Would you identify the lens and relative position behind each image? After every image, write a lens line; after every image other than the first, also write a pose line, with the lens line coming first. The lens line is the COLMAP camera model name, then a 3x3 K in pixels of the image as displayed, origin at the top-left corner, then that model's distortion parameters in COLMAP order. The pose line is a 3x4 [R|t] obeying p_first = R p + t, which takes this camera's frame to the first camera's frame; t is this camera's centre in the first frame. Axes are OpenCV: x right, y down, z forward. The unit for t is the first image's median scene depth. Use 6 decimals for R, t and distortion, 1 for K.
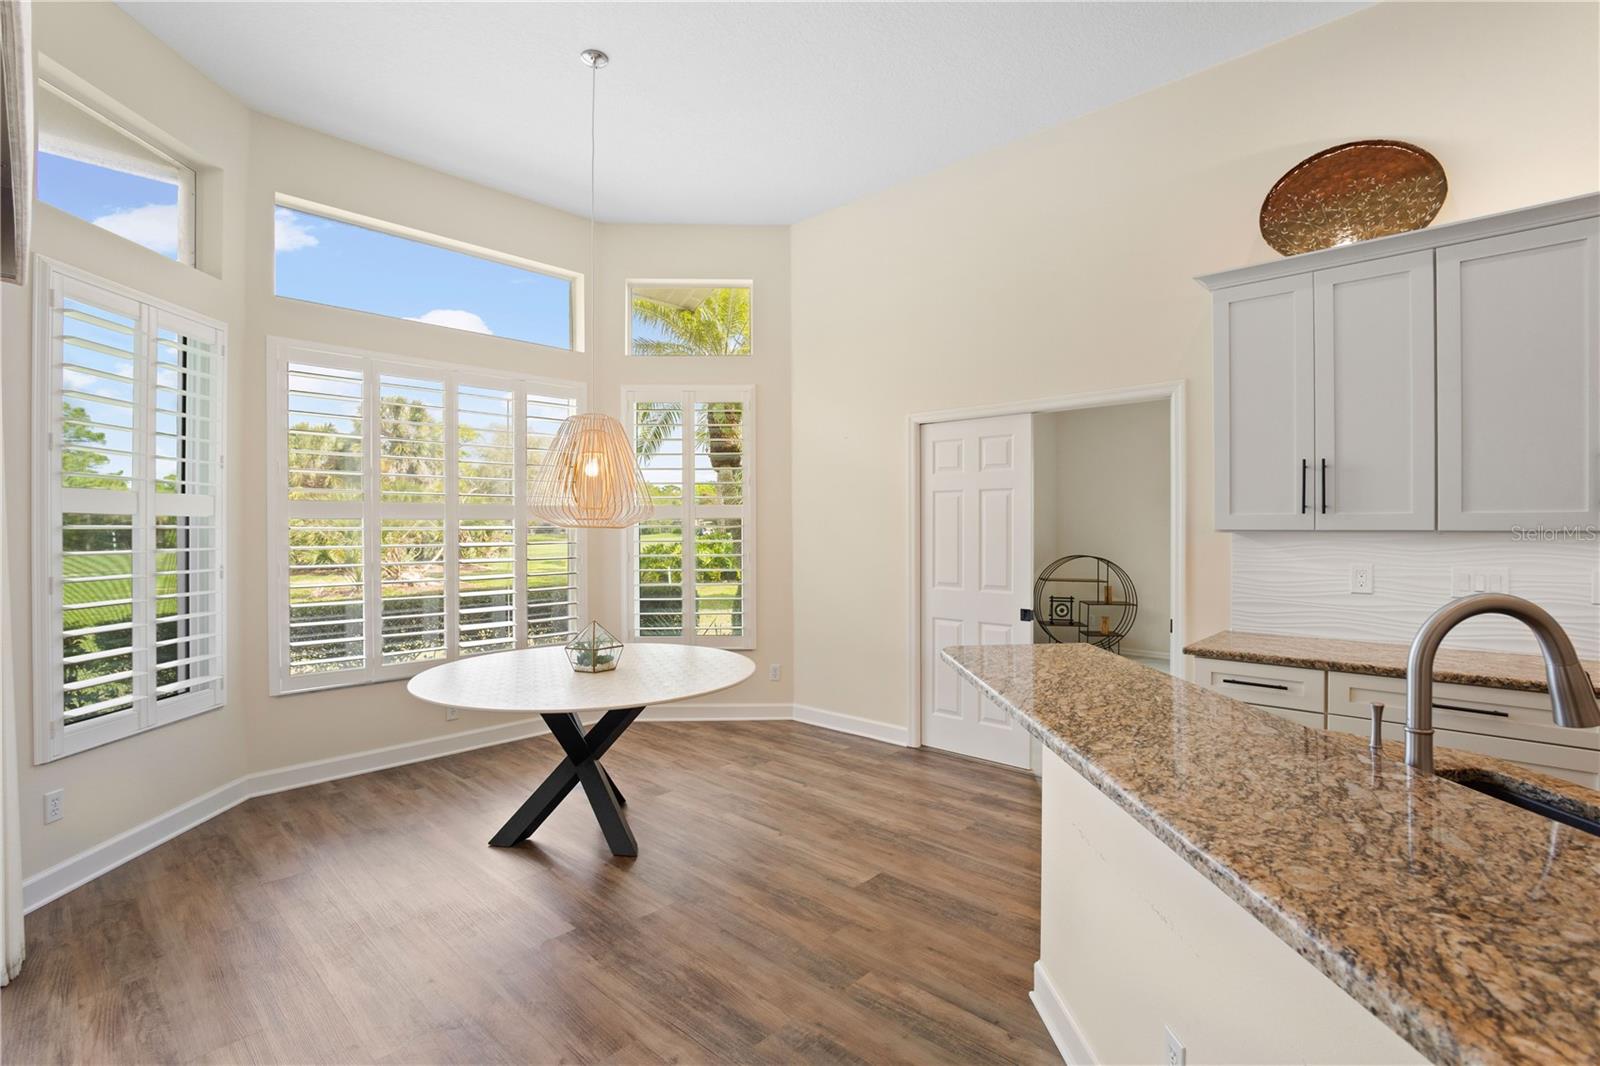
lens RADIAL K [[758.4, 0, 800.0], [0, 758.4, 533.0], [0, 0, 1]] dist [-0.001494, 0.000053]
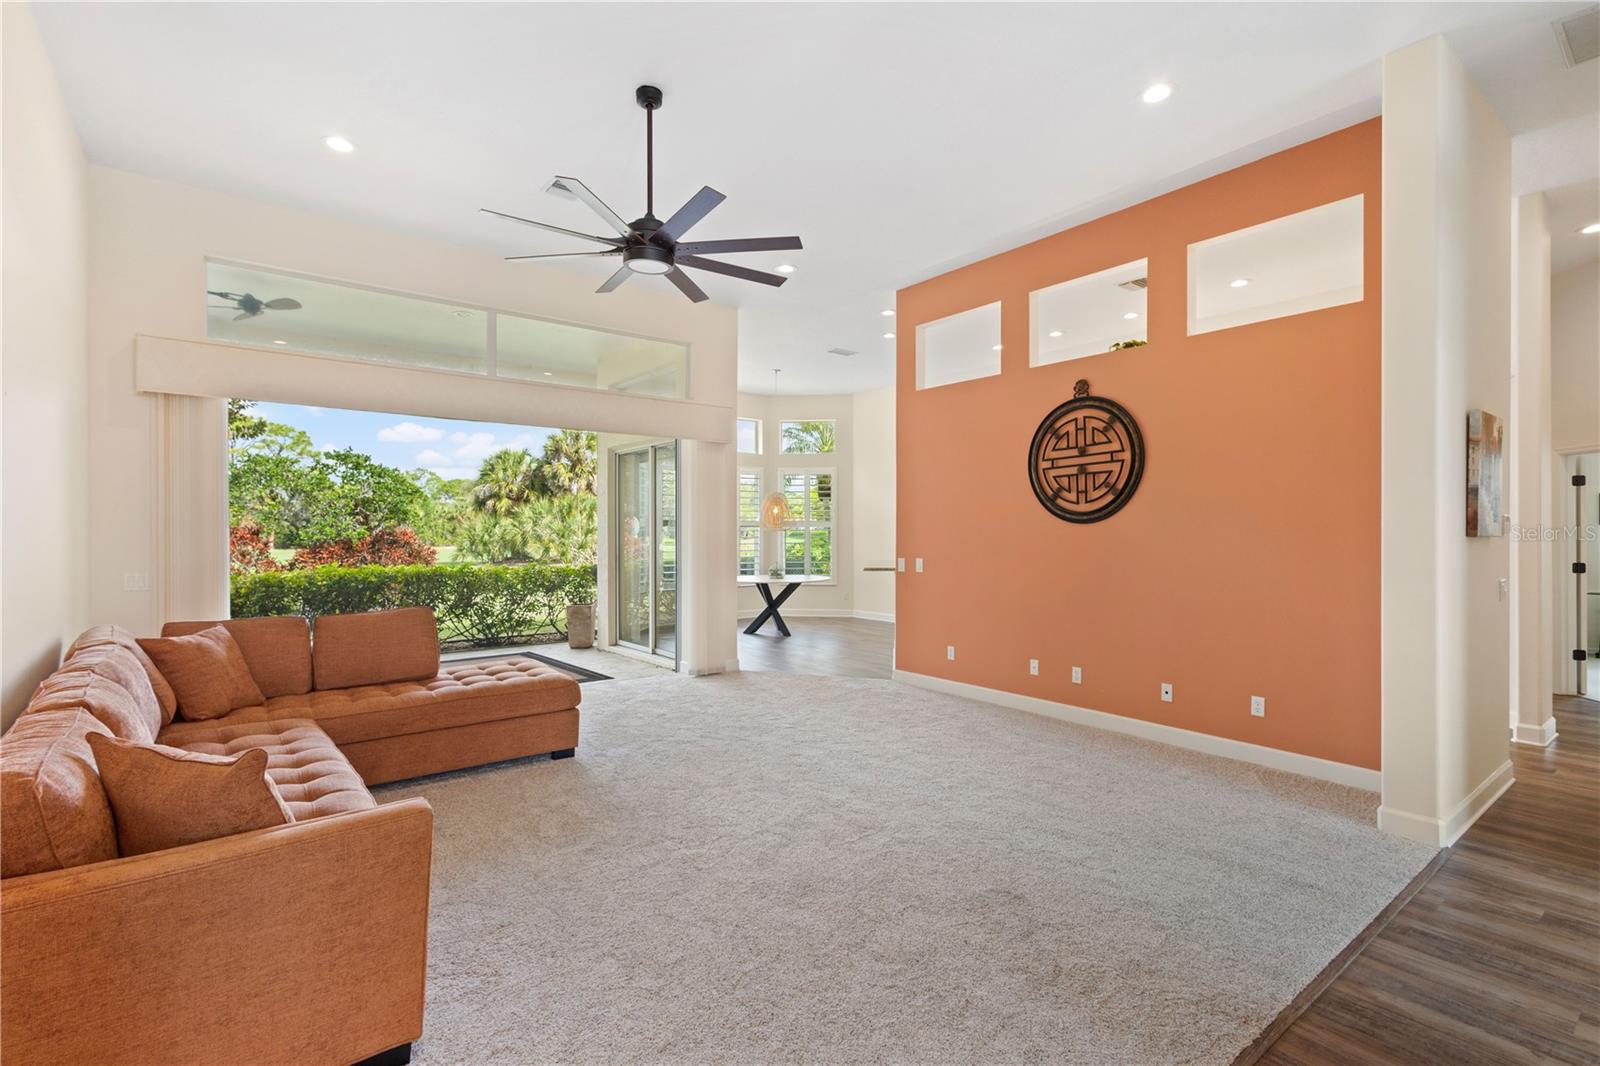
lens RADIAL K [[738.2, 0, 800.0], [0, 738.2, 533.0], [0, 0, 1]] dist [0.017688, 0.000098]
pose [[0.988826, -0.004310, -0.149015, 0.158237], [0.004211, 0.999991, -0.000984, 0.006226], [0.149018, 0.000346, 0.988834, -1.159059]]
